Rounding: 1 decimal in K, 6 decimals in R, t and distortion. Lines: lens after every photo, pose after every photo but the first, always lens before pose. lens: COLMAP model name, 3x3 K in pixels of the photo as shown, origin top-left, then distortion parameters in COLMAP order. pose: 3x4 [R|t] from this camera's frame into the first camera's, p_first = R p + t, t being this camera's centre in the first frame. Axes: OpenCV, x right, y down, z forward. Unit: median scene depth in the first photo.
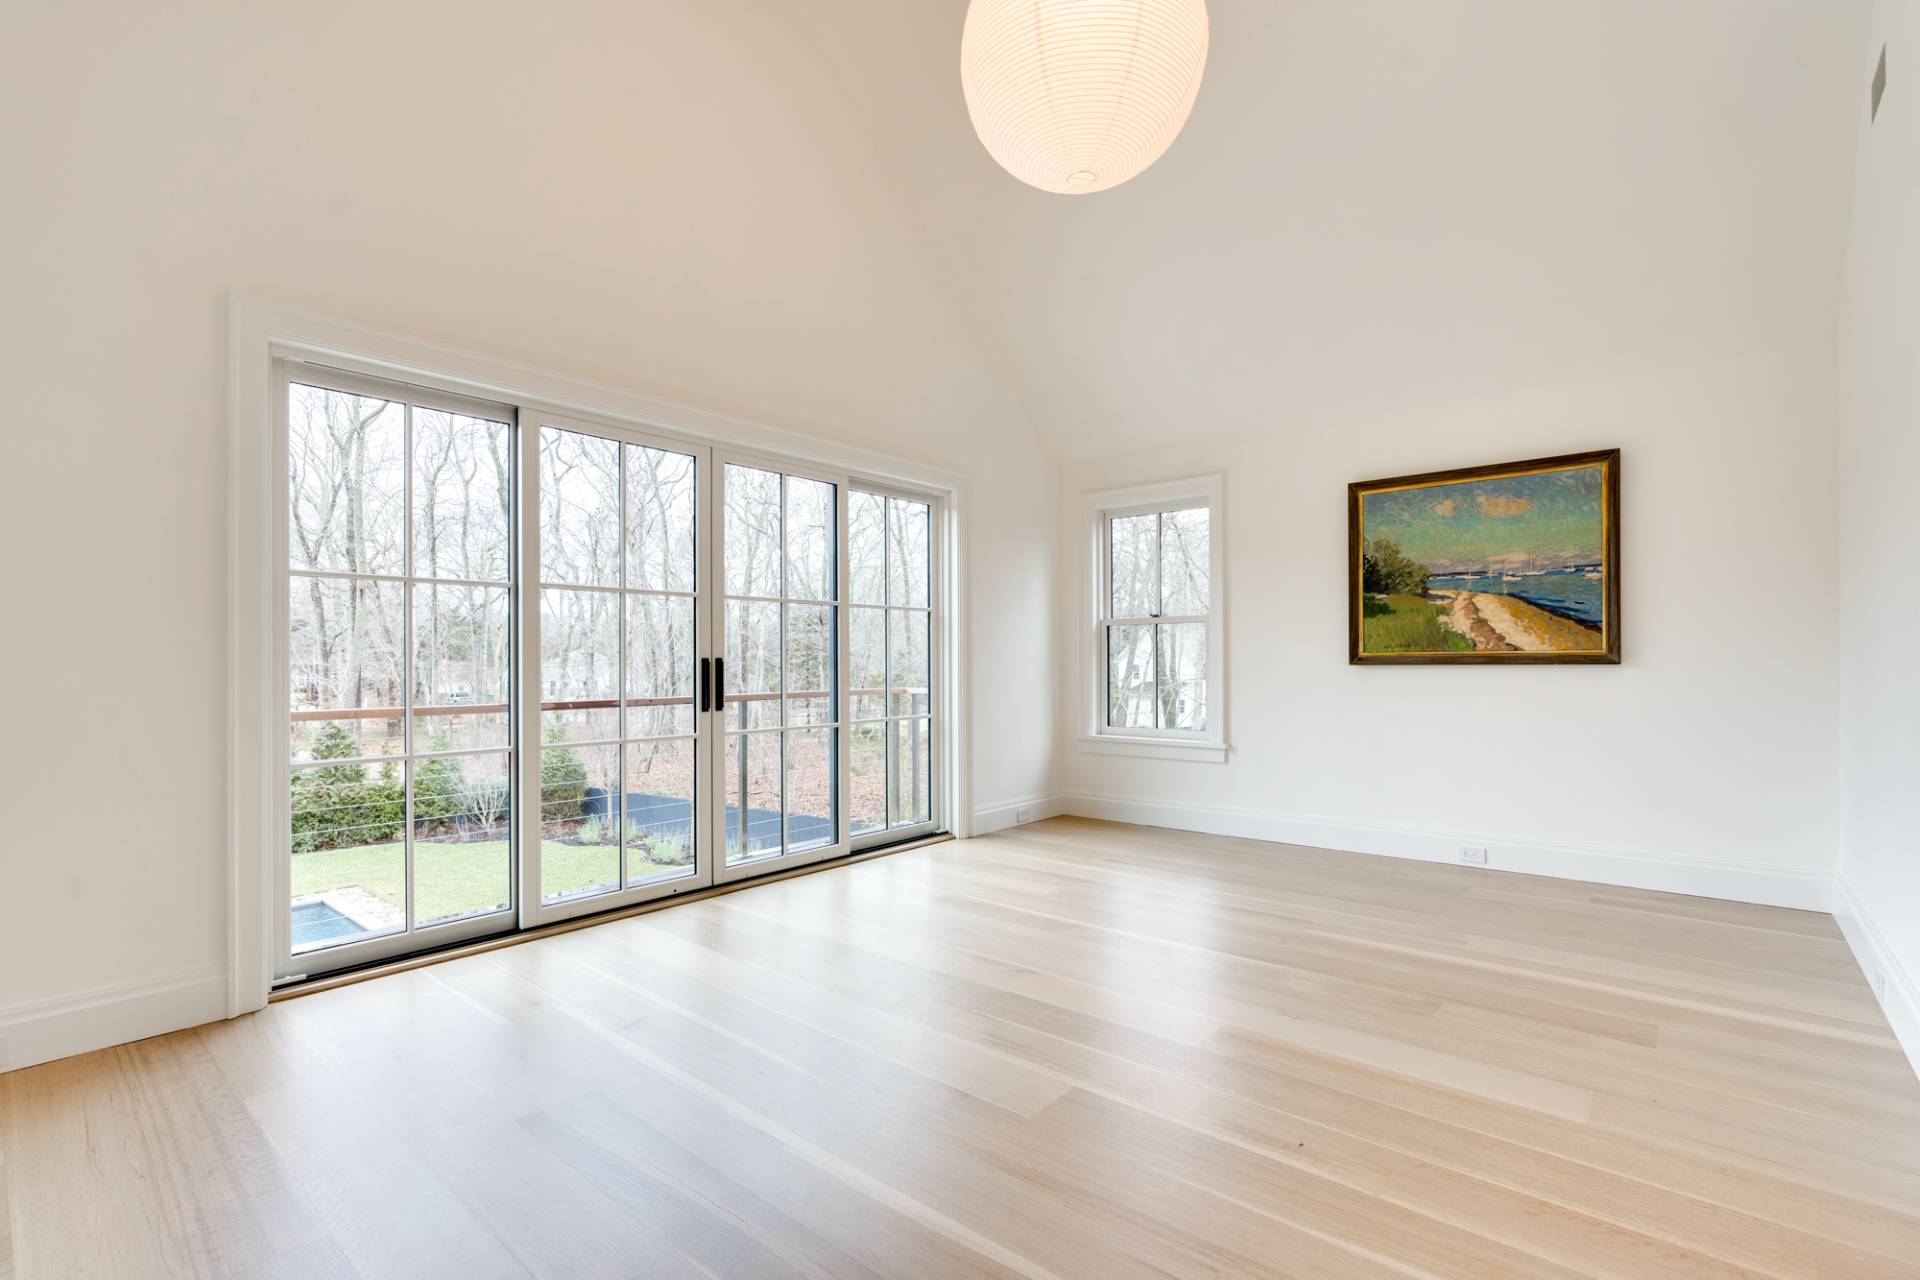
lens RADIAL K [[888.5, 0, 971.8], [0, 888.5, 656.2], [0, 0, 1]] dist [-0.011813, 0.003114]
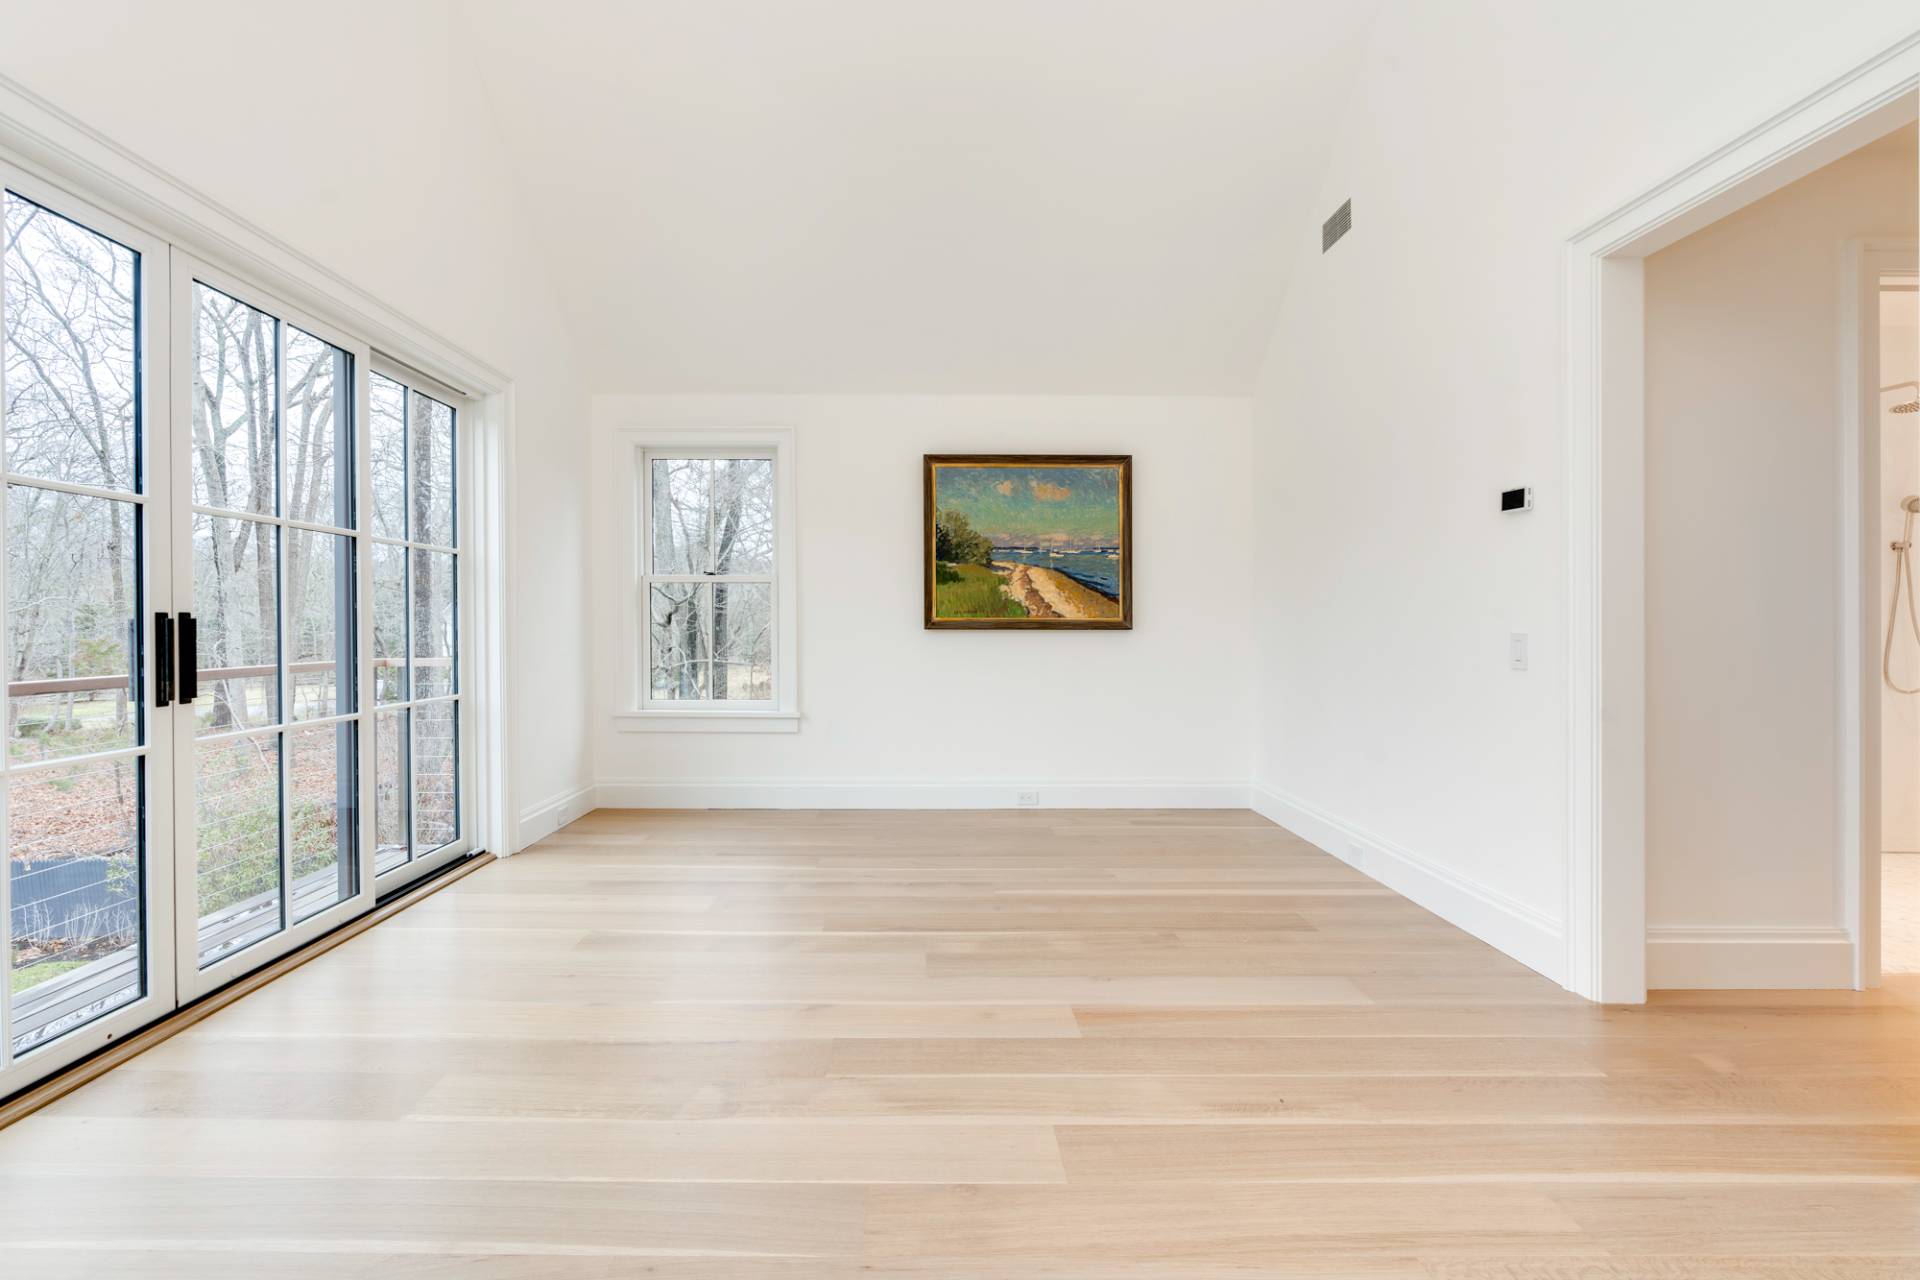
lens RADIAL K [[888.5, 0, 955.9], [0, 888.5, 624.7], [0, 0, 1]] dist [-0.011813, 0.003114]
pose [[0.752832, 0.007707, 0.658168, -0.251774], [-0.010326, 0.999947, 0.000102, 0.004247], [-0.658132, -0.006873, 0.752871, 0.210052]]
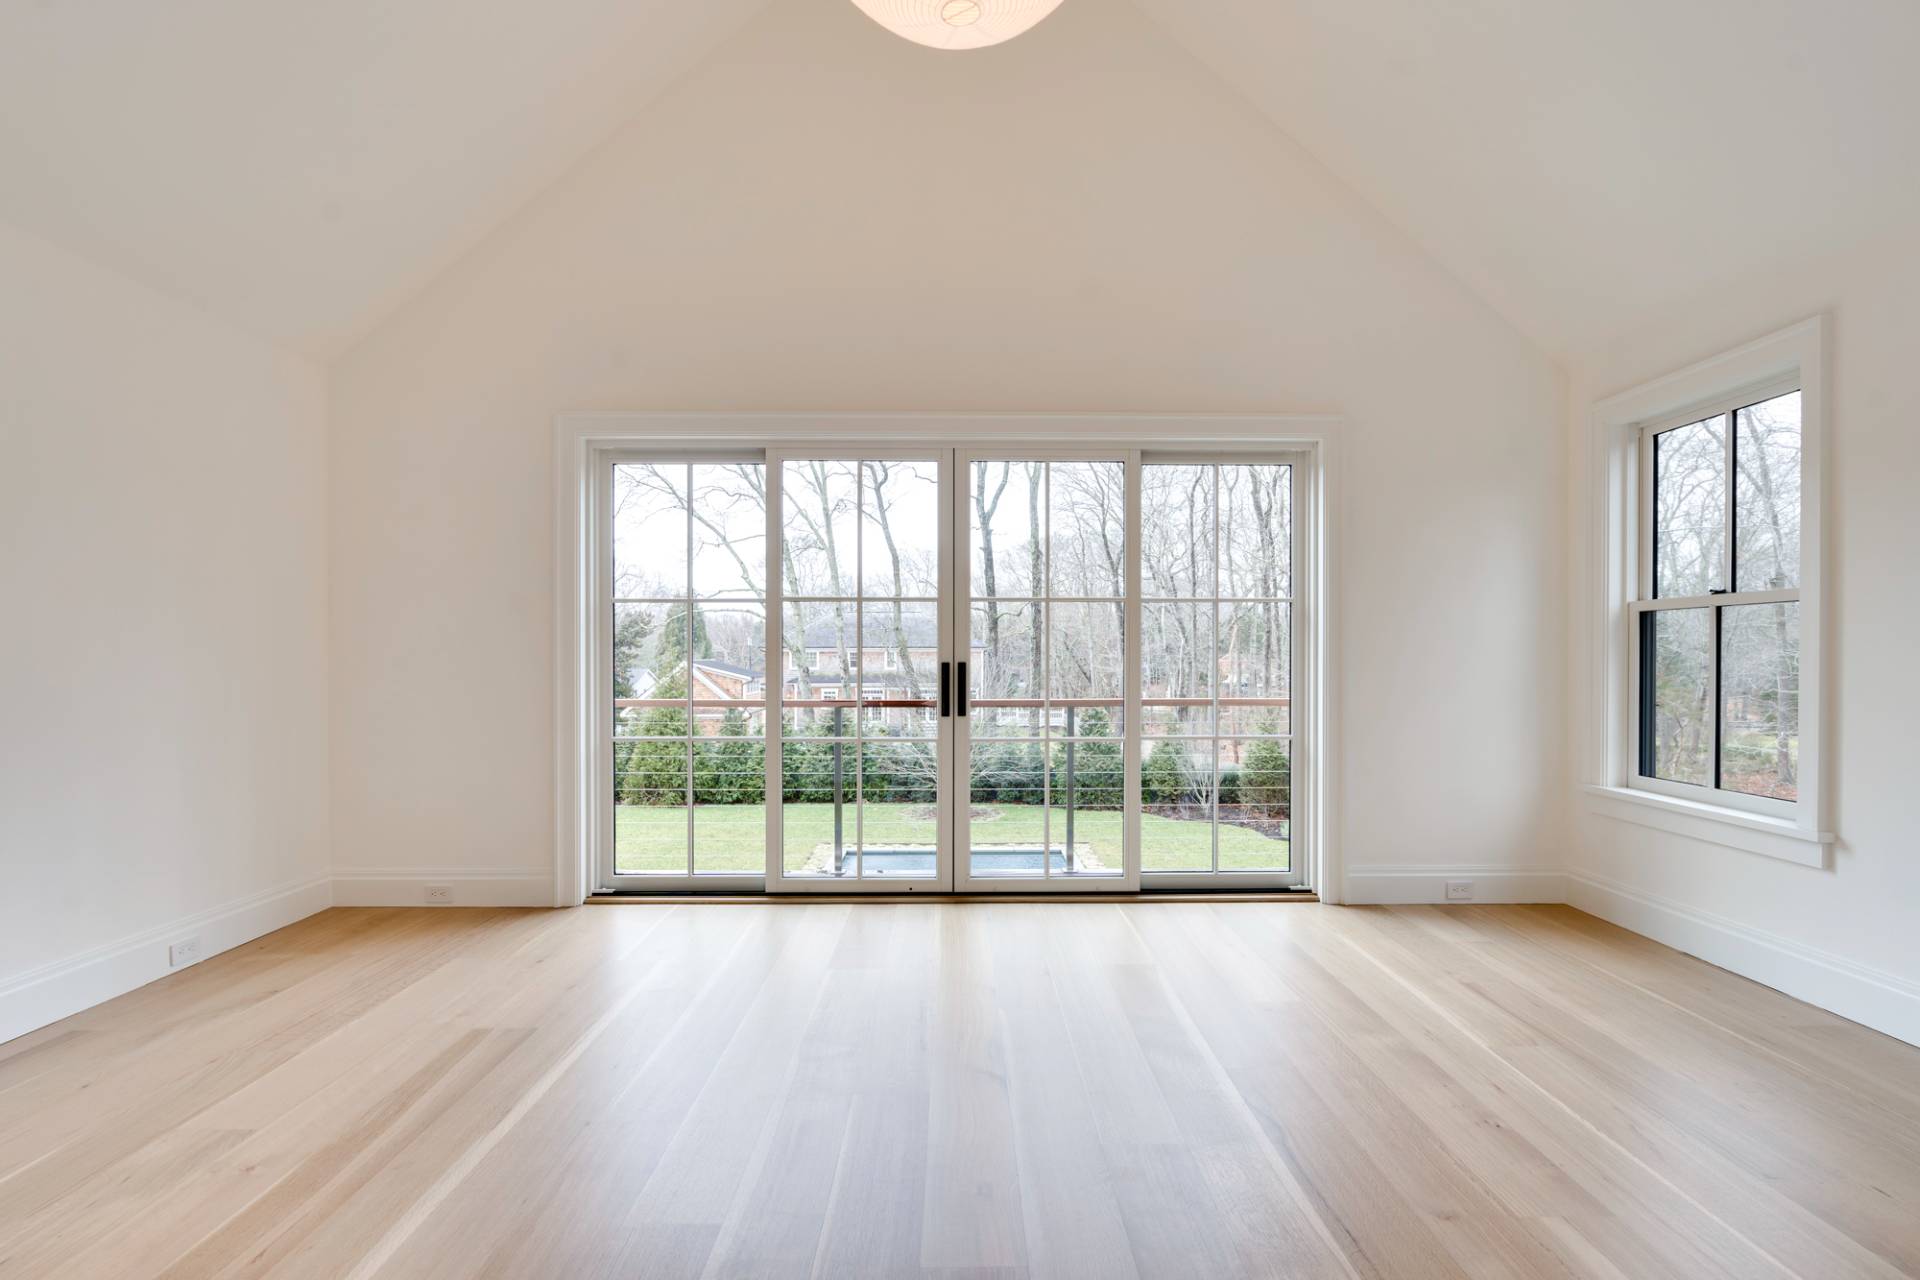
lens RADIAL K [[888.5, 0, 958.3], [0, 888.5, 658.2], [0, 0, 1]] dist [-0.011813, 0.003114]
pose [[0.643583, 0.007252, -0.765342, 0.409936], [0.000825, 0.999948, 0.010169, -0.011062], [0.765376, -0.007176, 0.643543, 0.322304]]
